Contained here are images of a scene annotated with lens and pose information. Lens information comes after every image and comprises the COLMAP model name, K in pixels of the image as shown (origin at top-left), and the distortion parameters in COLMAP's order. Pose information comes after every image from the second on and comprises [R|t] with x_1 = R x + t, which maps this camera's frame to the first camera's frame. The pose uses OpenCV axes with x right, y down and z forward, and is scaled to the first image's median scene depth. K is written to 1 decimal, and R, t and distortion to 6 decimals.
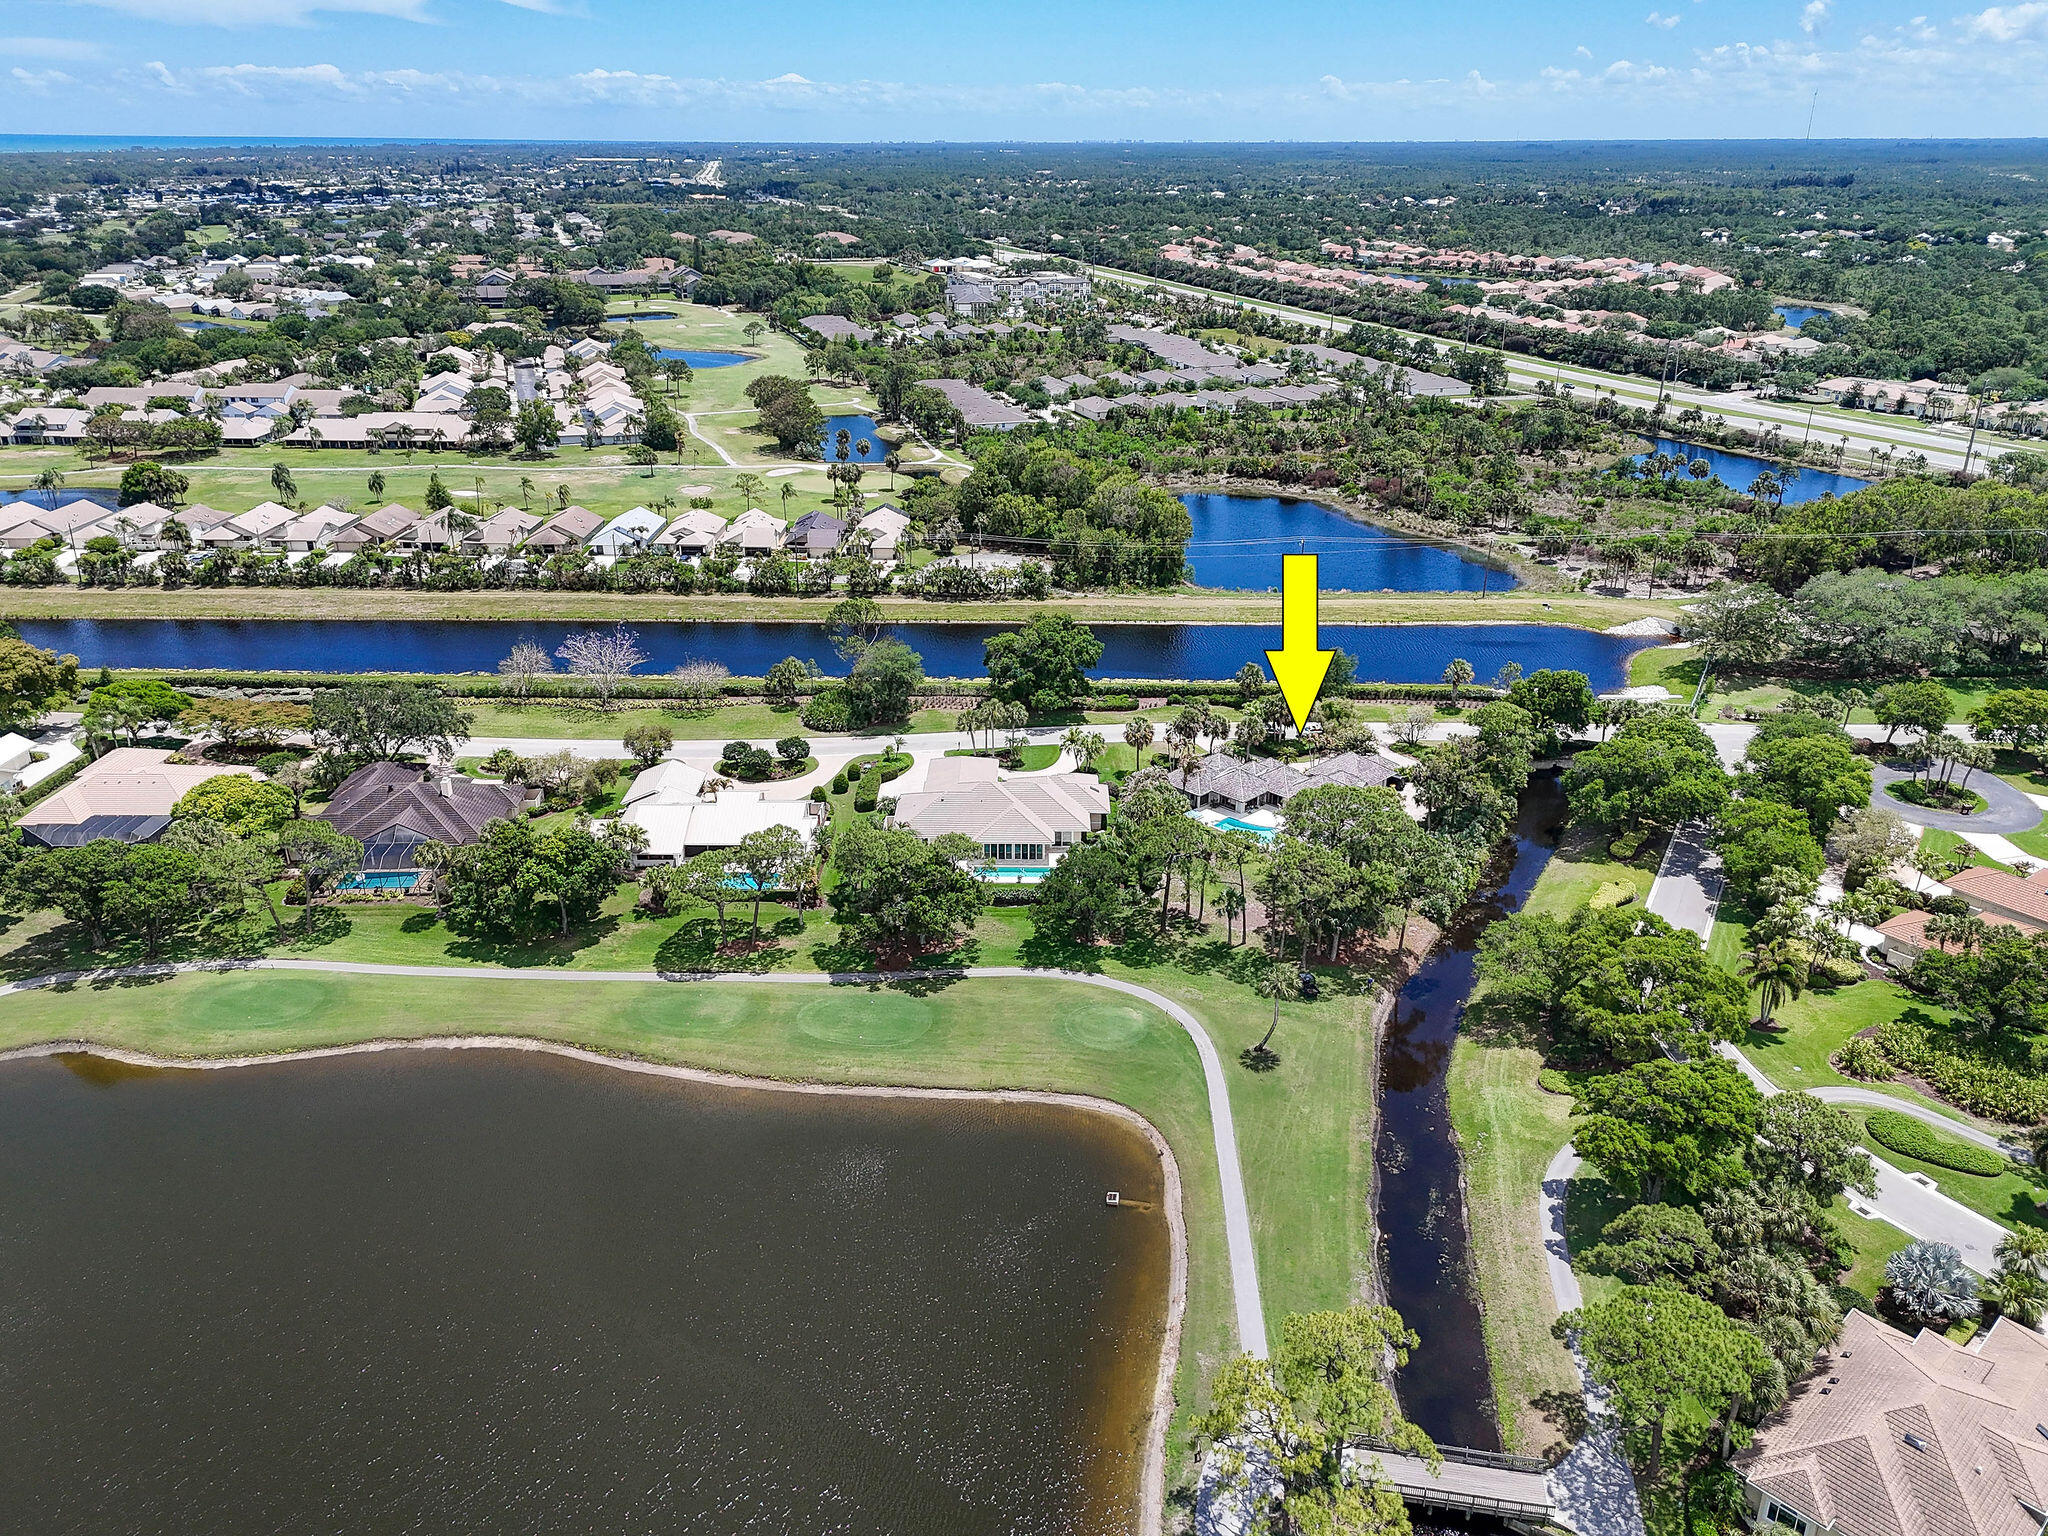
lens RADIAL K [[1513.1, 0, 1036.9], [0, 1513.1, 759.5], [0, 0, 1]] dist [0.073546, -0.060176]
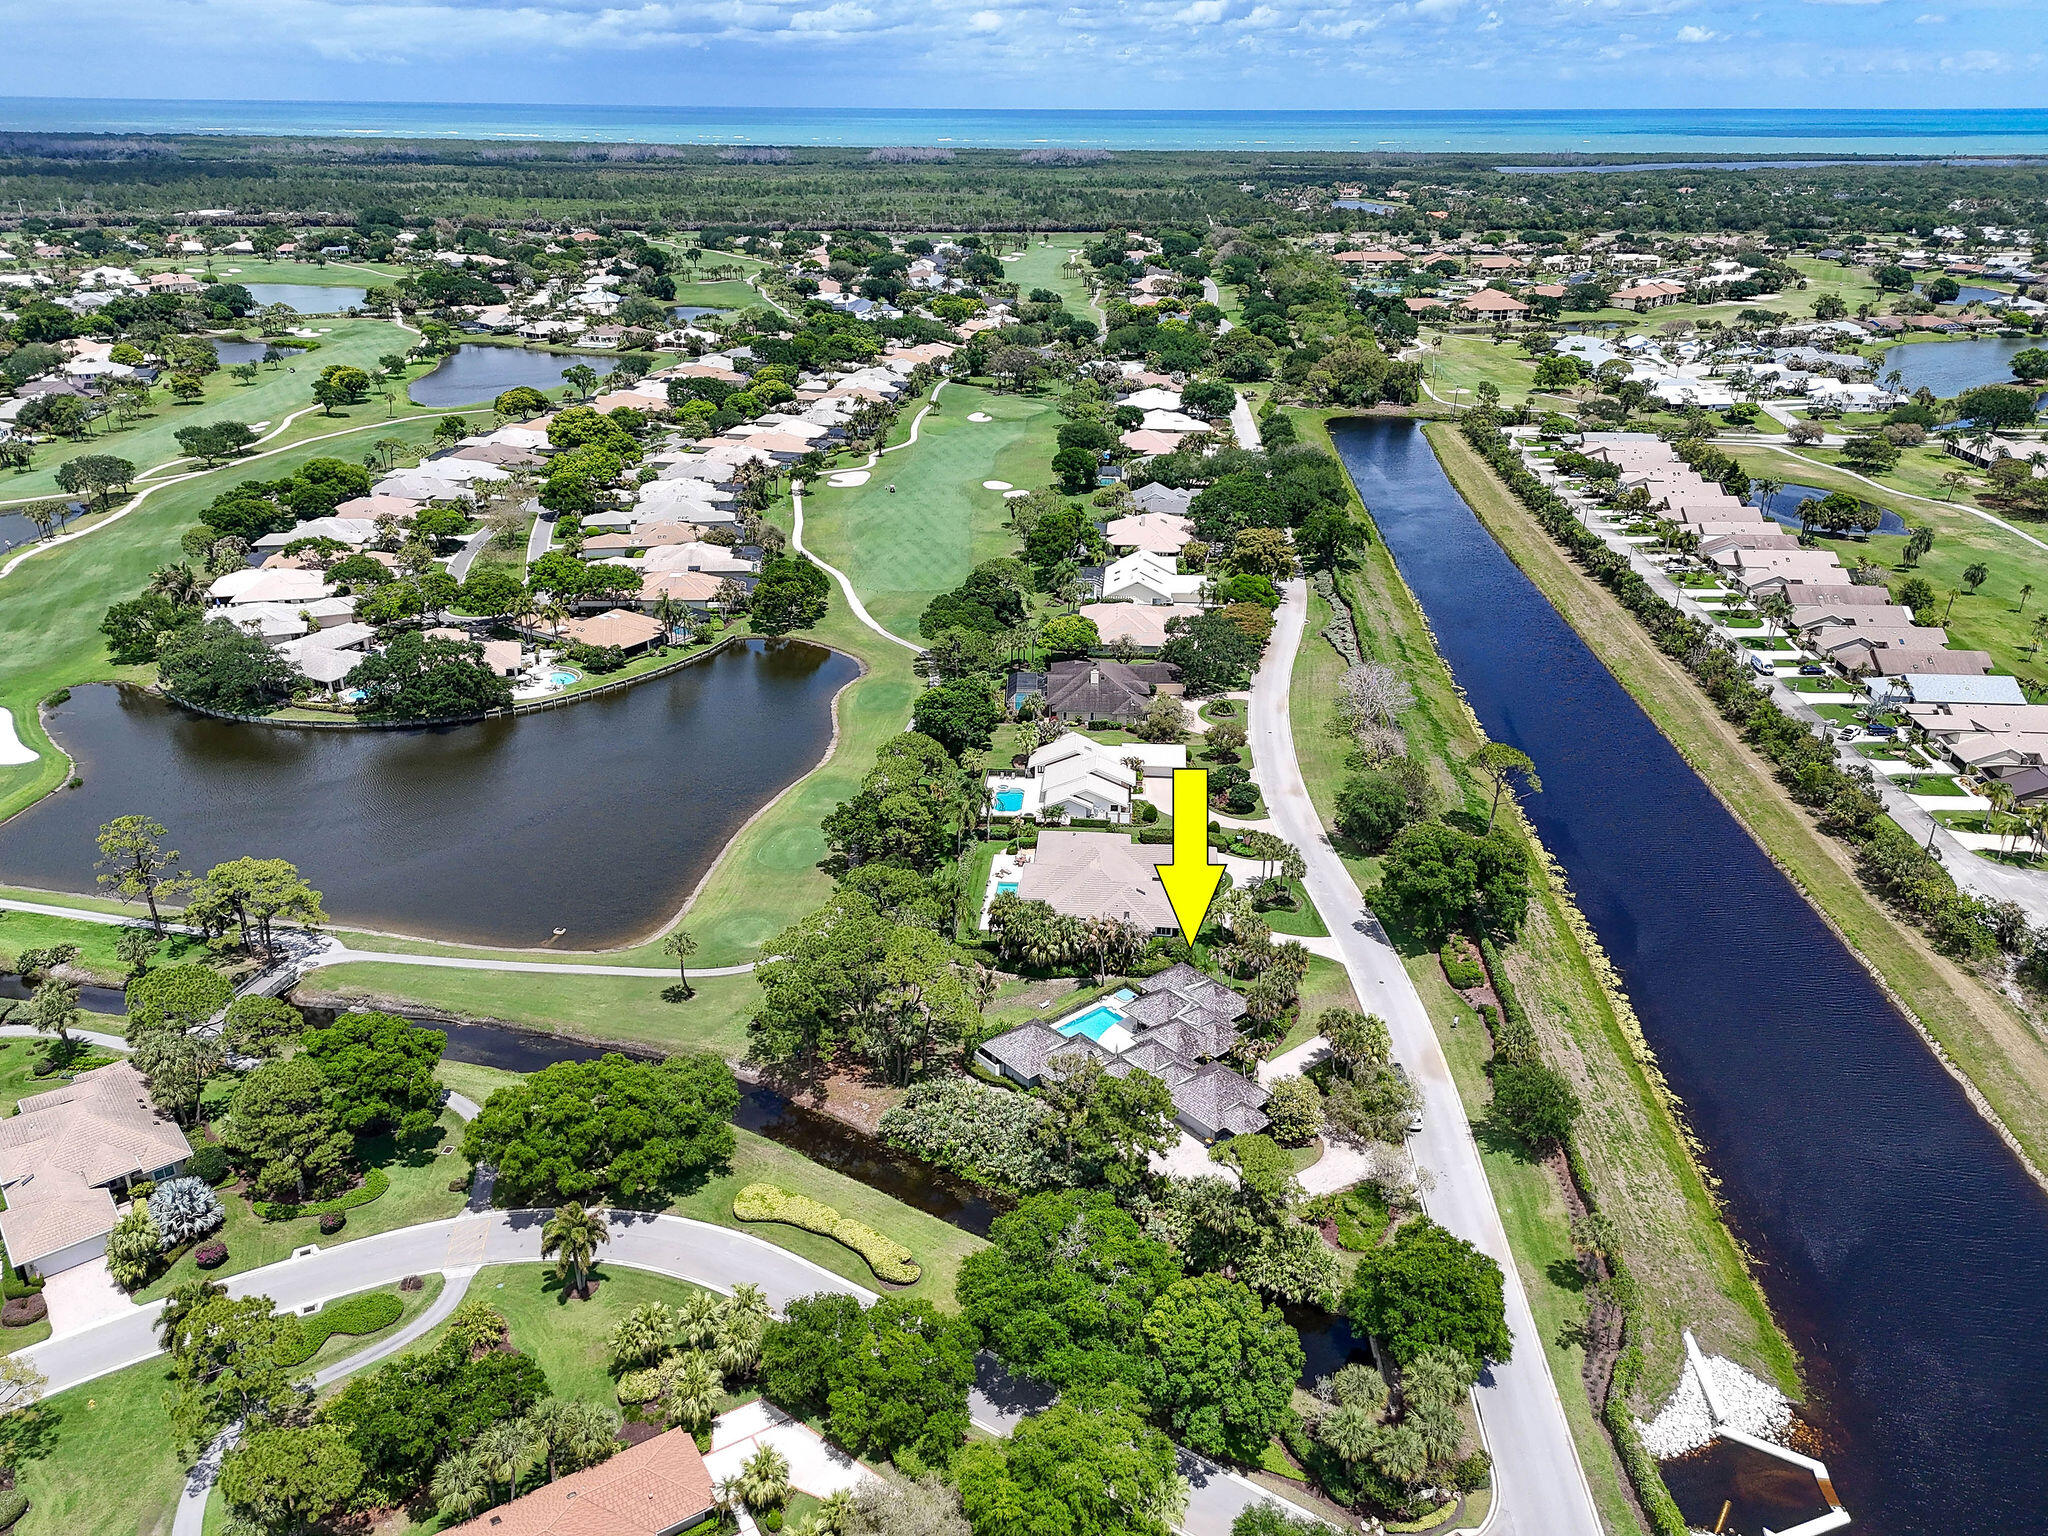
lens RADIAL K [[1513.1, 0, 1026.3], [0, 1513.1, 767.2], [0, 0, 1]] dist [0.073546, -0.060176]
pose [[-0.070237, 0.394805, -0.916076, 0.767770], [-0.380497, 0.838309, 0.390462, -0.356382], [0.922111, 0.375989, 0.091342, 0.691575]]
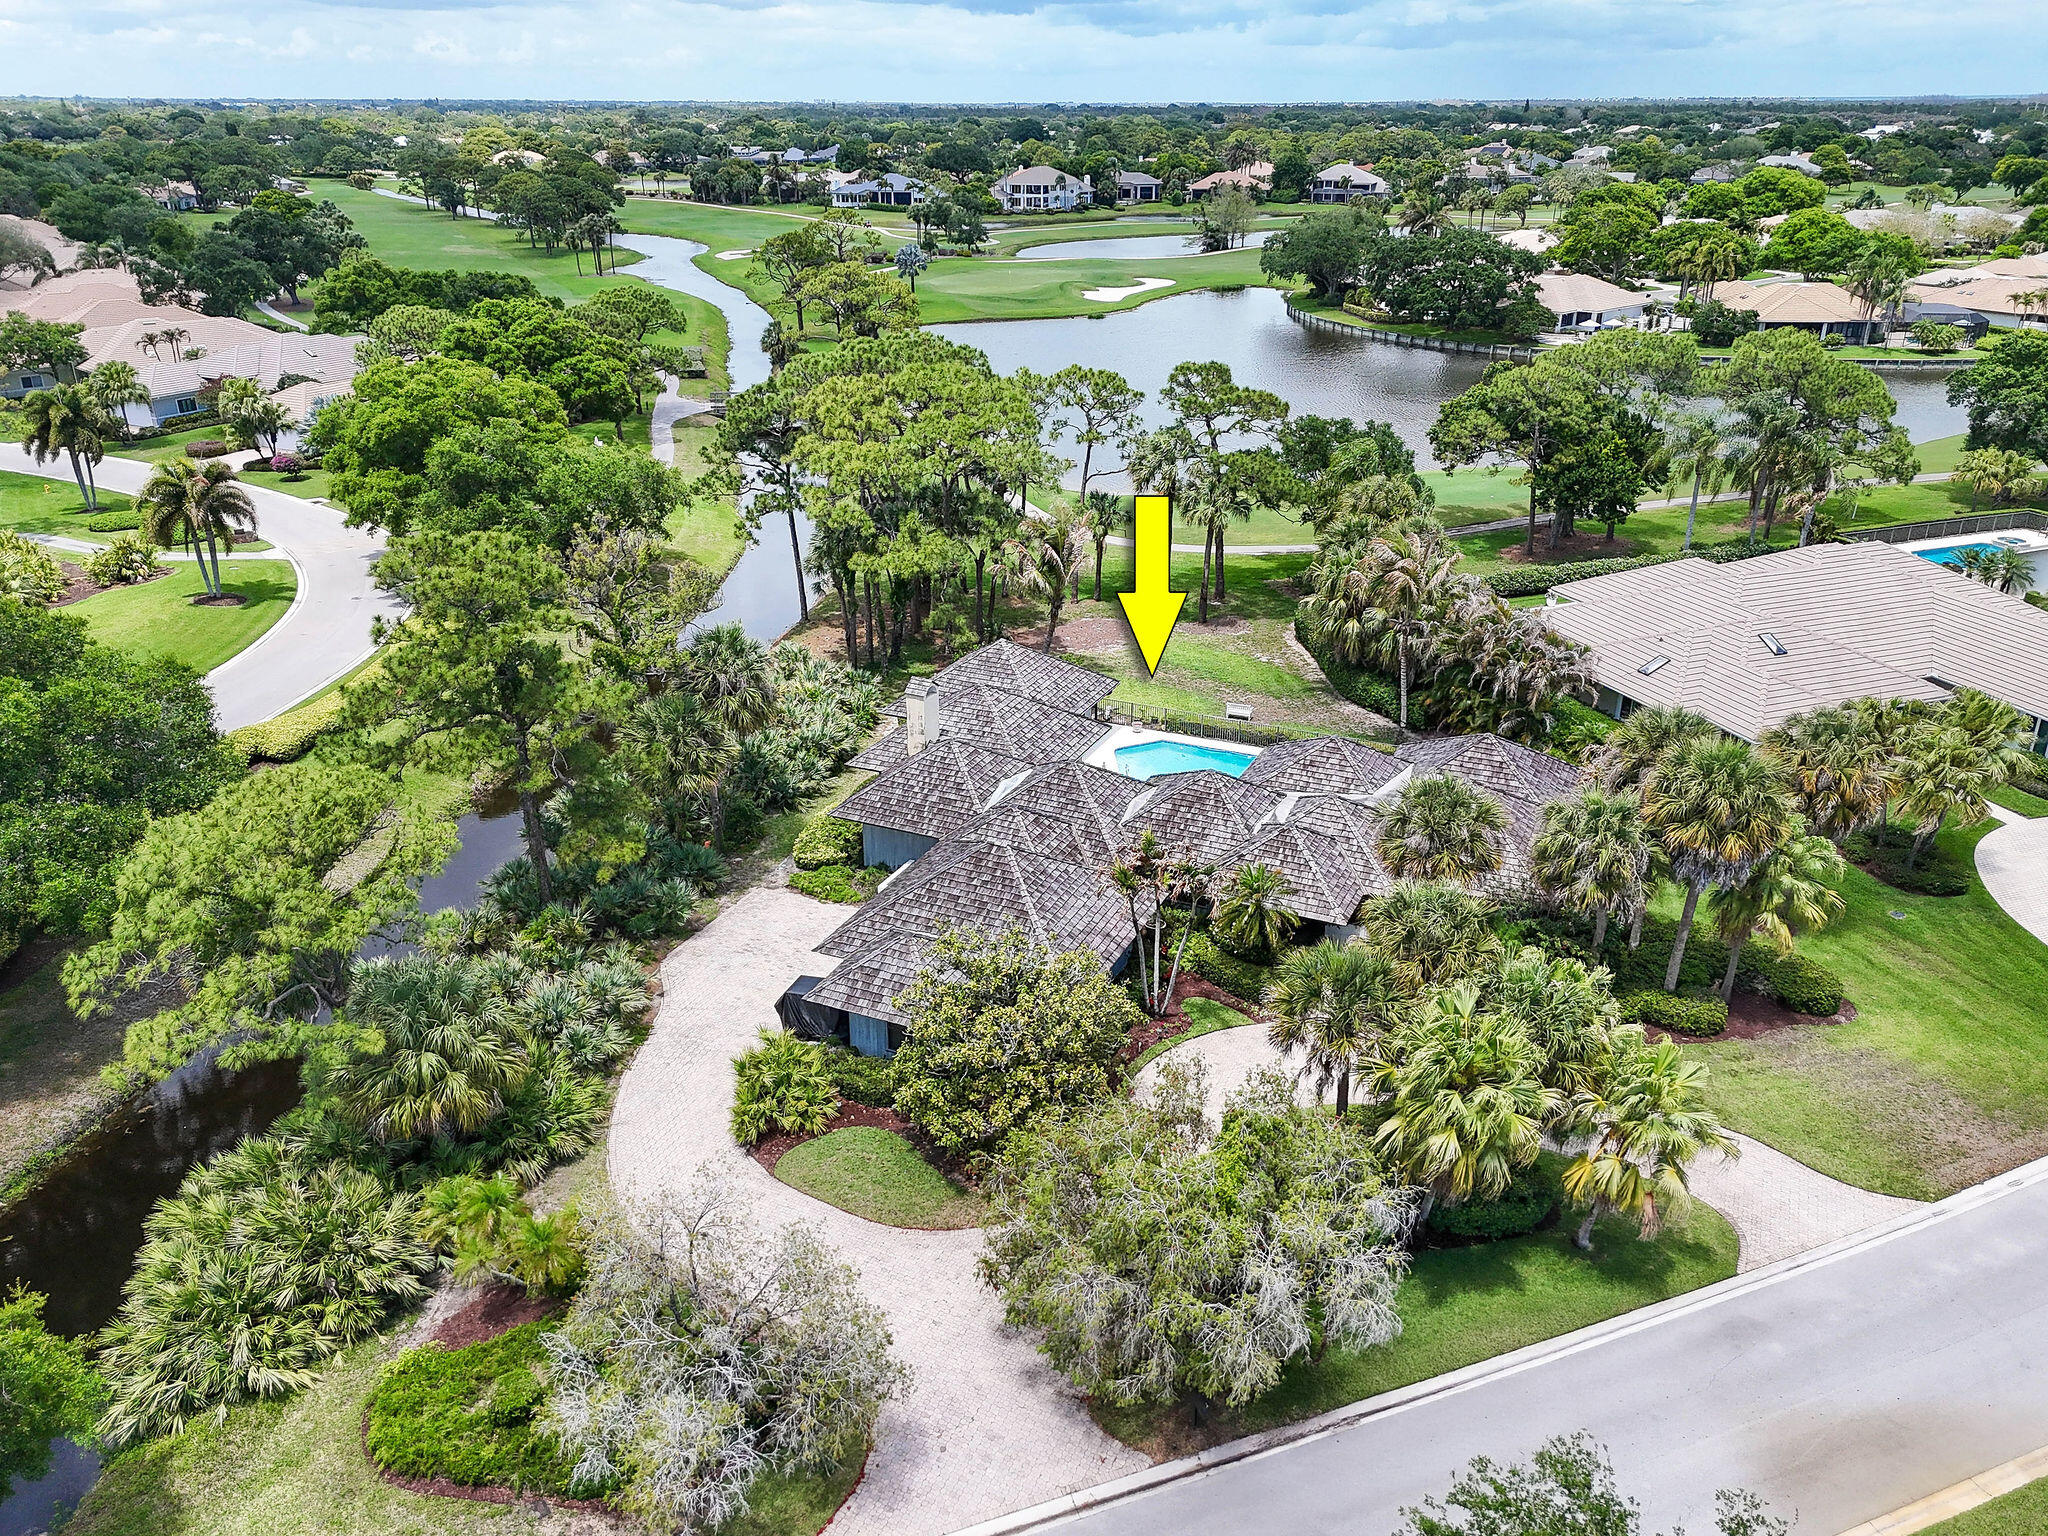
lens RADIAL K [[1513.1, 0, 1022.7], [0, 1513.1, 763.8], [0, 0, 1]] dist [0.073546, -0.060176]
pose [[-0.940135, 0.132437, -0.314017, 0.246828], [-0.131390, 0.709325, 0.692527, -0.161642], [0.314457, 0.692328, -0.649461, 1.019783]]
